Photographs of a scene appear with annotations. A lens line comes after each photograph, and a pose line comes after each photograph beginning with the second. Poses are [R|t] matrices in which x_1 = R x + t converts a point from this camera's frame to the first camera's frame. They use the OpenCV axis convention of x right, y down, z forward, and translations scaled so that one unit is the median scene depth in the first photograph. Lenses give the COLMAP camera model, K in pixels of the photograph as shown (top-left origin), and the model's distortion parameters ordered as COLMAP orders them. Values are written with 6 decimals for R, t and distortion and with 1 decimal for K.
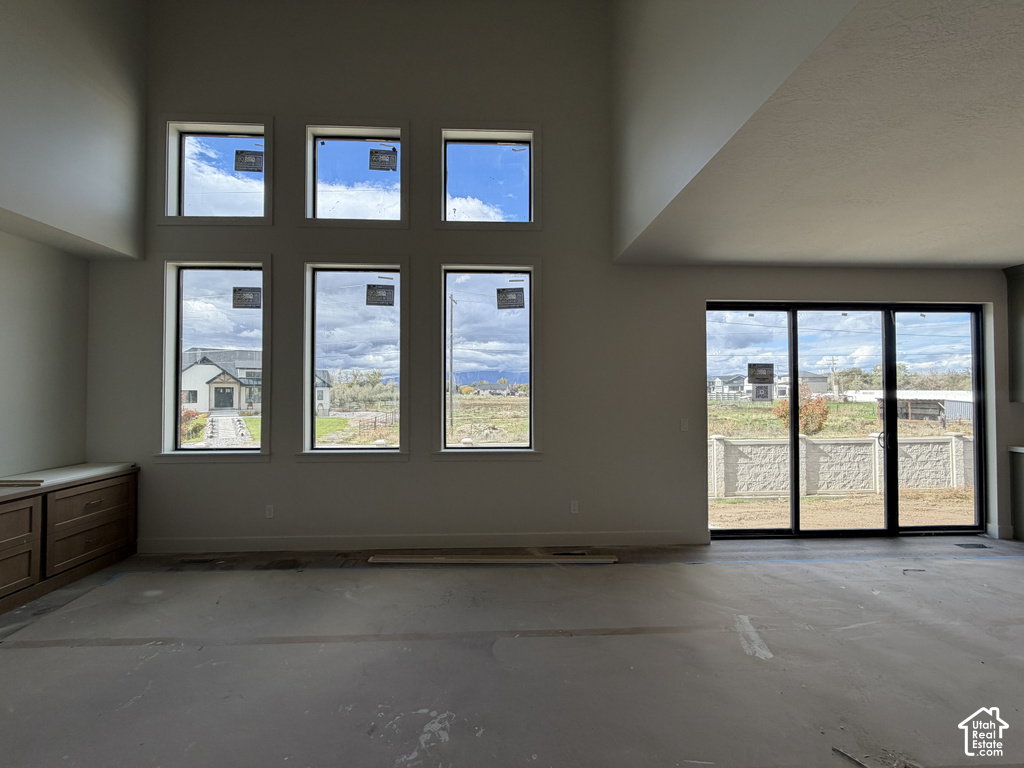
lens RADIAL K [[407.2, 0, 508.0], [0, 407.2, 384.2], [0, 0, 1]] dist [-0.000169, -0.000247]
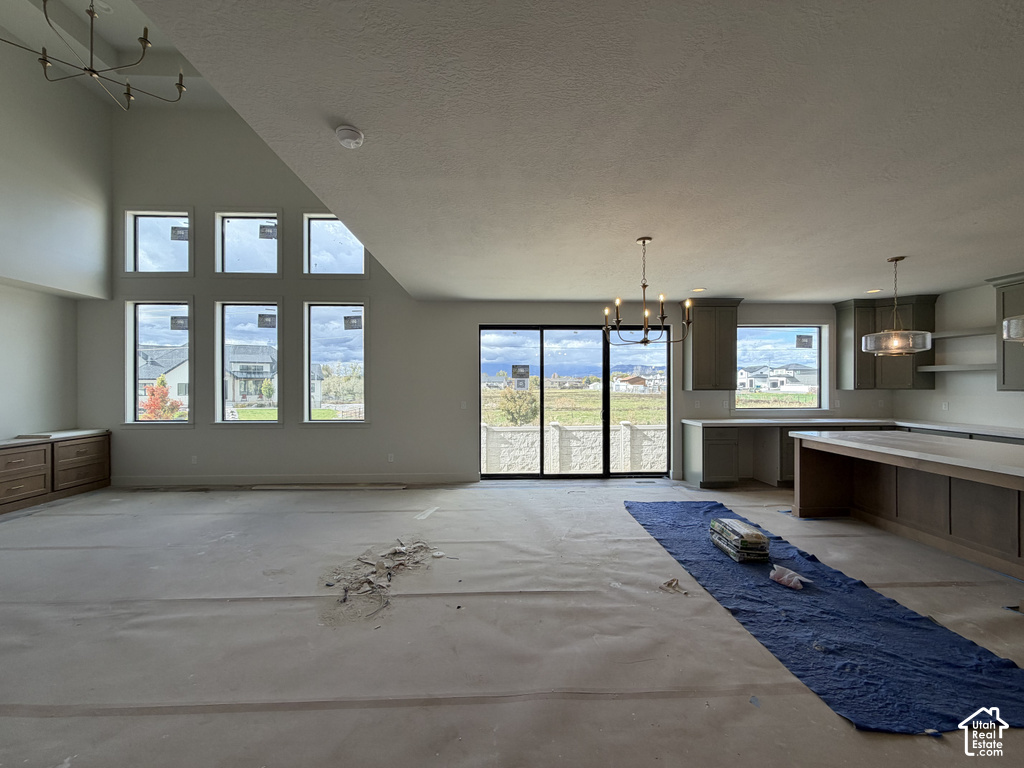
lens RADIAL K [[407.2, 0, 506.8], [0, 407.2, 384.2], [0, 0, 1]] dist [-0.000169, -0.000247]
pose [[0.999989, -0.001242, -0.004501, 0.604477], [0.001323, 0.999837, 0.018031, -0.006833], [0.004478, -0.018037, 0.999827, -0.540938]]
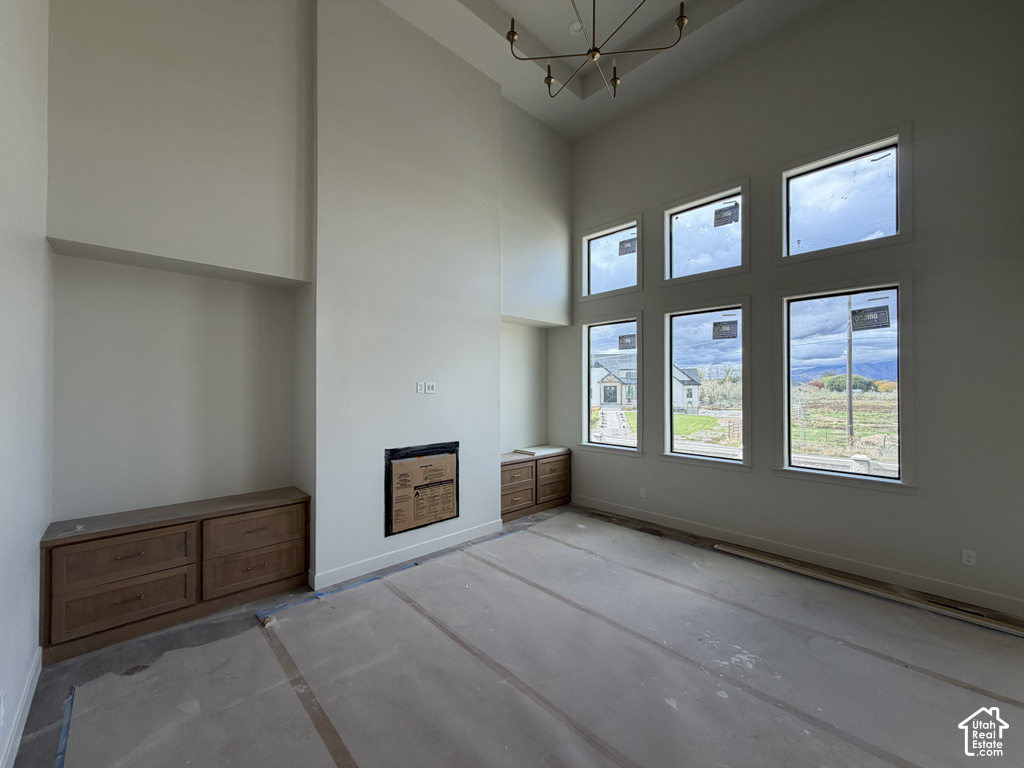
lens RADIAL K [[407.2, 0, 510.2], [0, 407.2, 383.4], [0, 0, 1]] dist [-0.000169, -0.000247]
pose [[0.660938, -0.006096, -0.750416, 0.167941], [0.011770, 0.999928, 0.002243, -0.072702], [0.750348, -0.010315, 0.660962, -0.268230]]
